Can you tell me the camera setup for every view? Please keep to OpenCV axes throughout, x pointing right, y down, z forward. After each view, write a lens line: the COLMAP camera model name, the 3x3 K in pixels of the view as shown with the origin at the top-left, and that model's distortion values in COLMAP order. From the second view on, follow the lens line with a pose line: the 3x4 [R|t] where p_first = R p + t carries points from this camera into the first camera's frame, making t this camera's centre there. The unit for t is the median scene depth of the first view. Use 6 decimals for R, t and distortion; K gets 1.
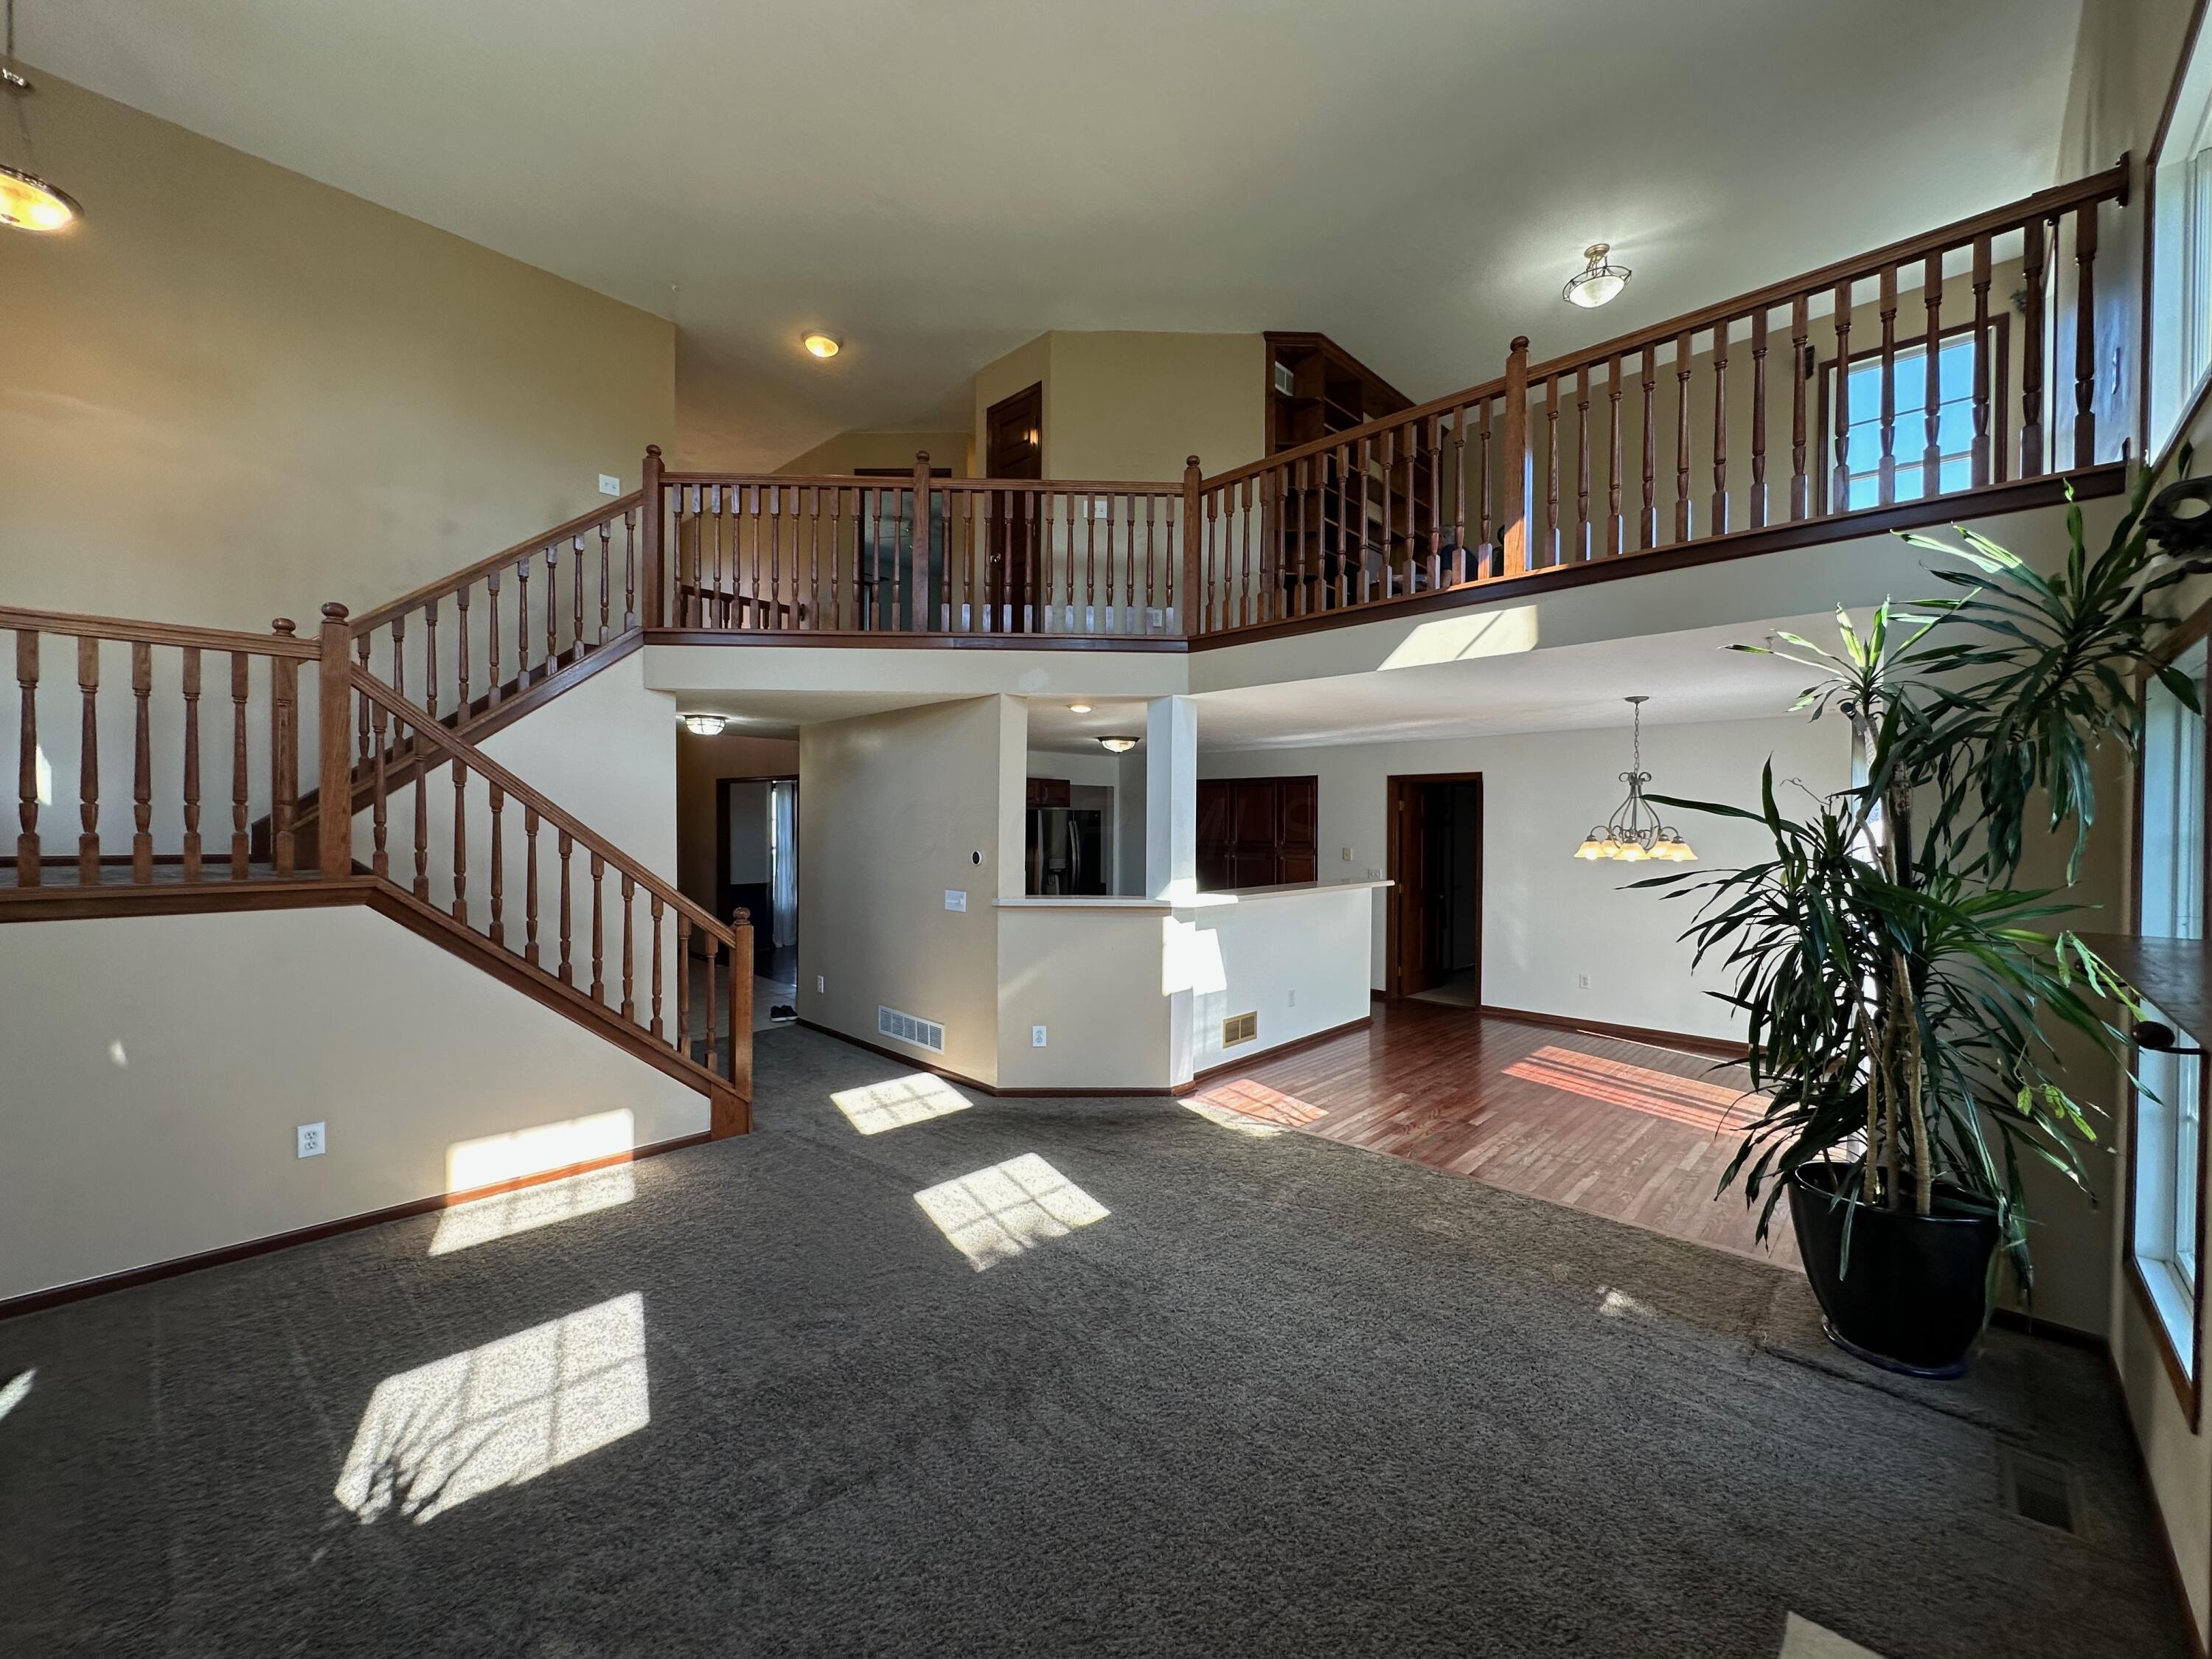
lens RADIAL K [[879.8, 0, 1109.9], [0, 879.8, 830.0], [0, 0, 1]] dist [-0.006157, 0.000934]
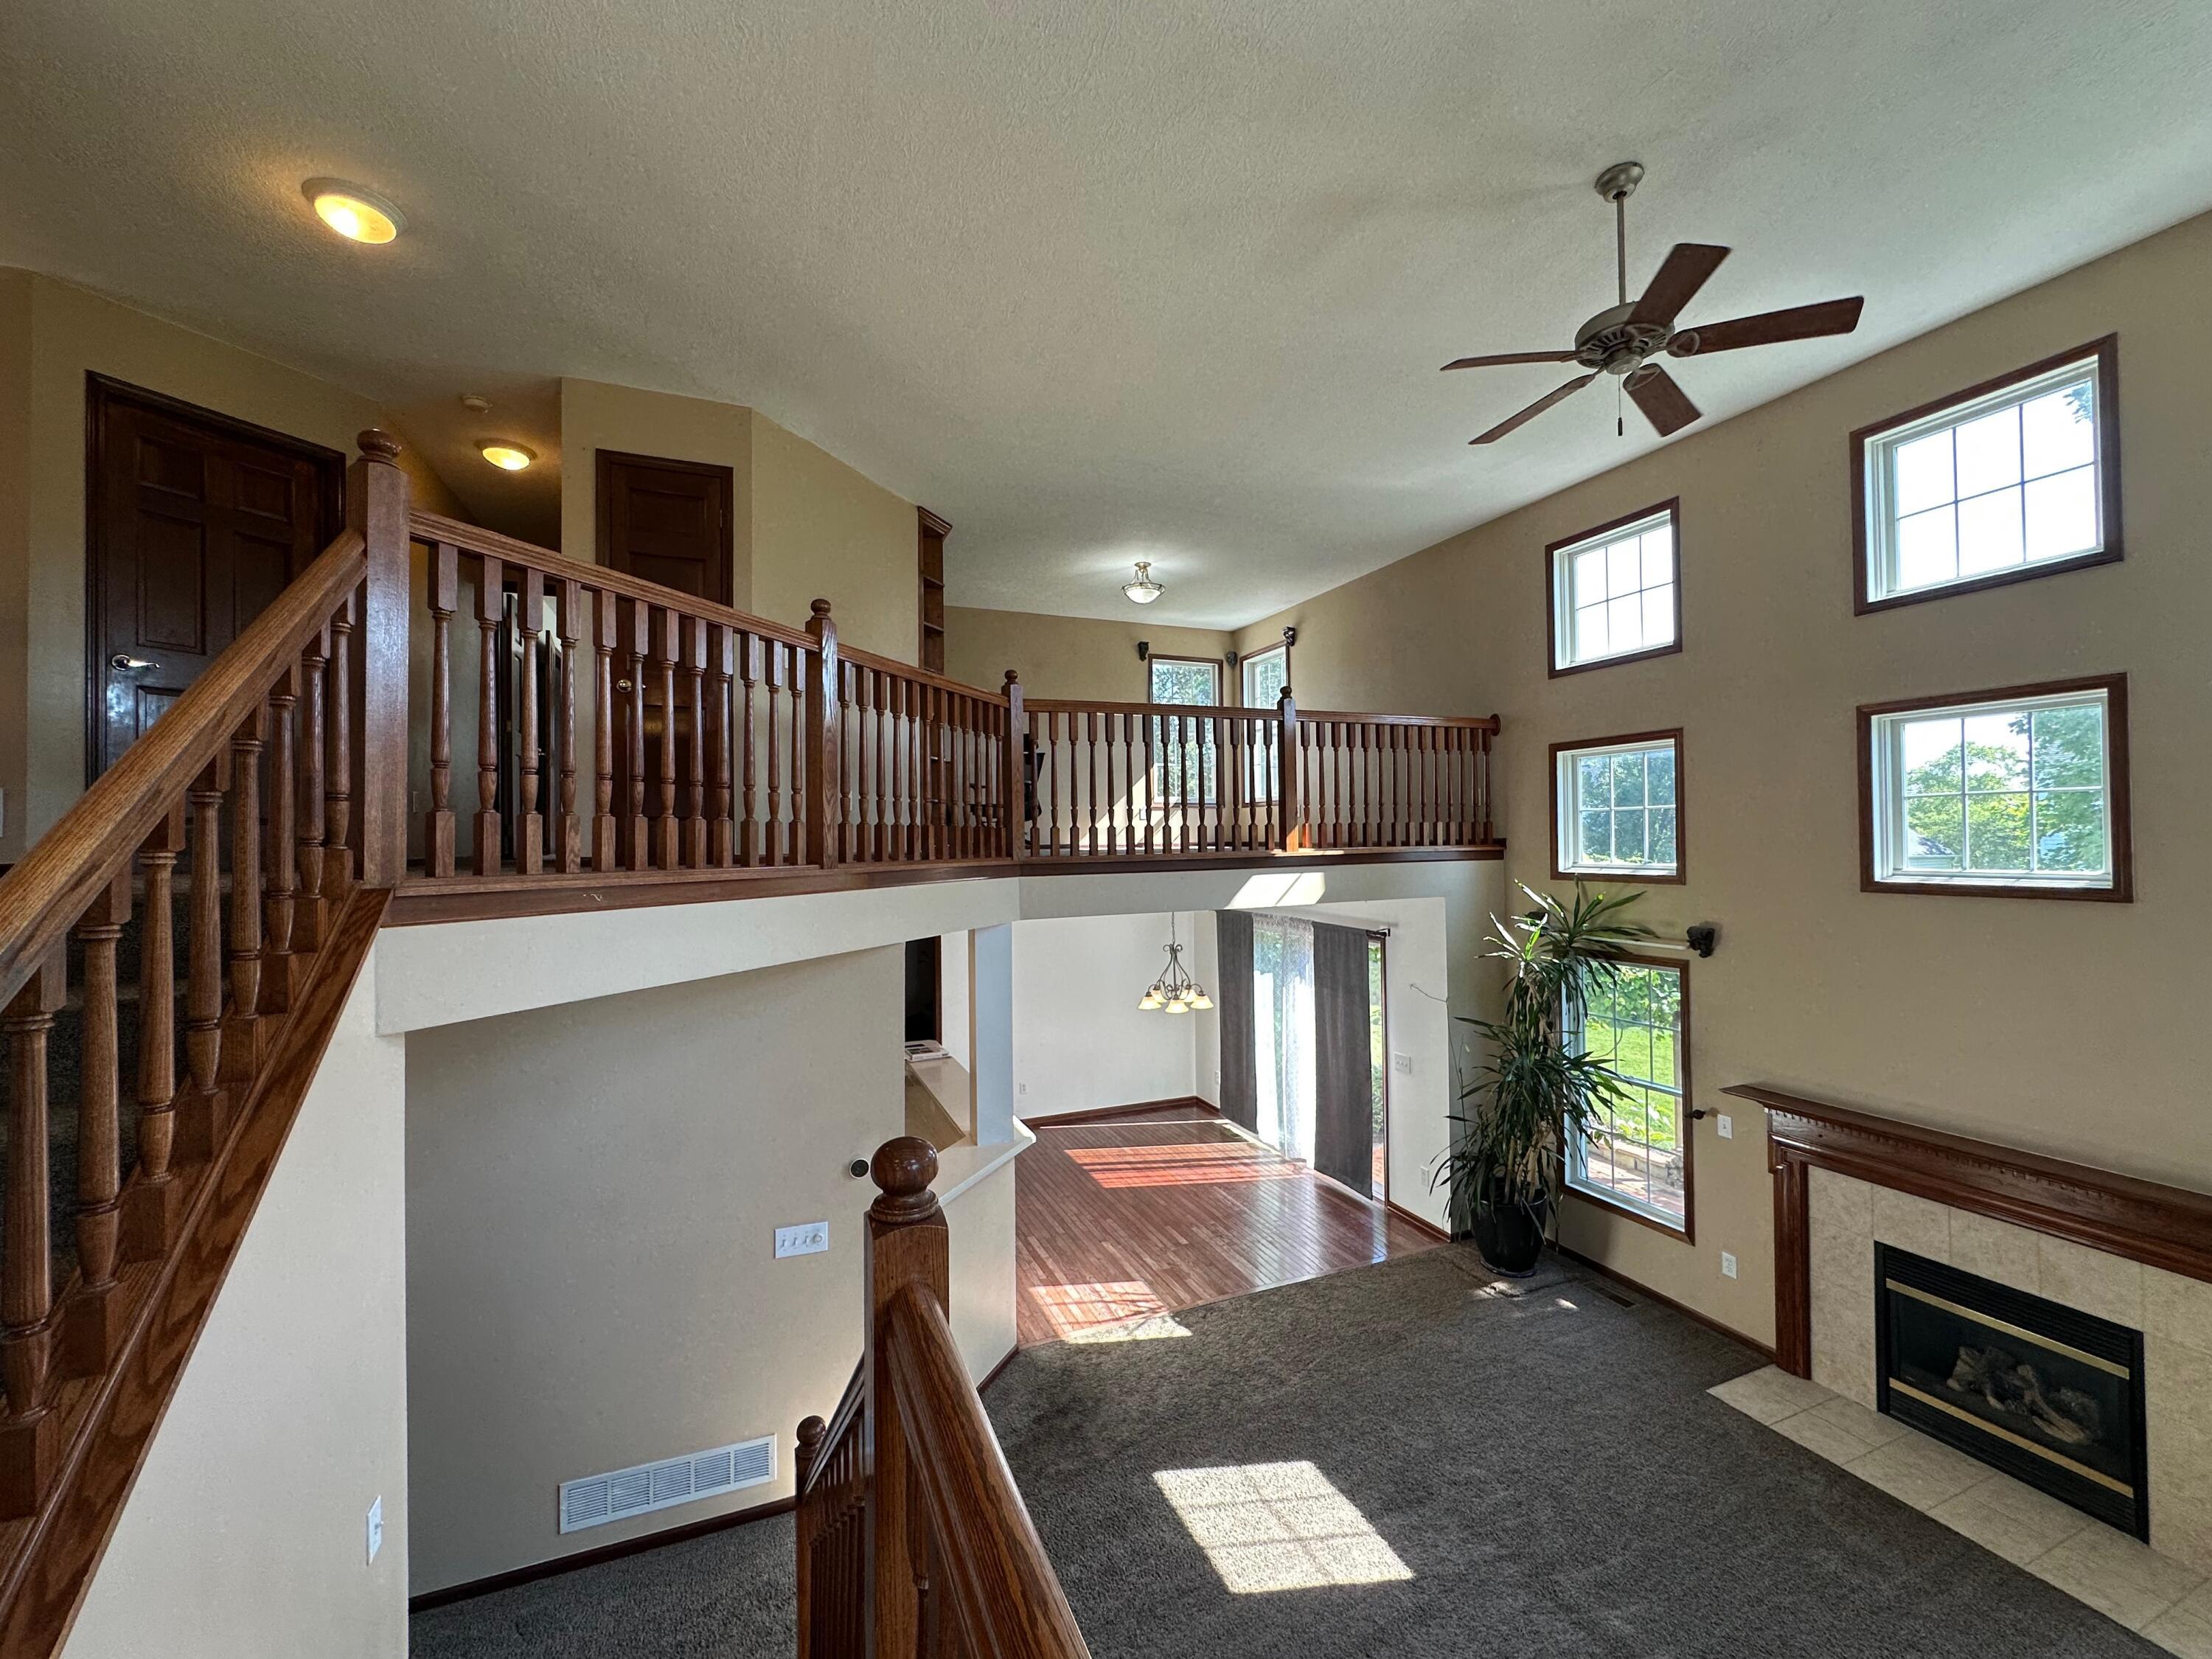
lens RADIAL K [[879.8, 0, 1099.8], [0, 879.8, 828.5], [0, 0, 1]] dist [-0.006157, 0.000934]
pose [[0.403814, 0.000017, 0.914841, -0.780421], [0.024767, 0.999633, -0.010951, -0.250449], [-0.914506, 0.027080, 0.403666, 0.552360]]
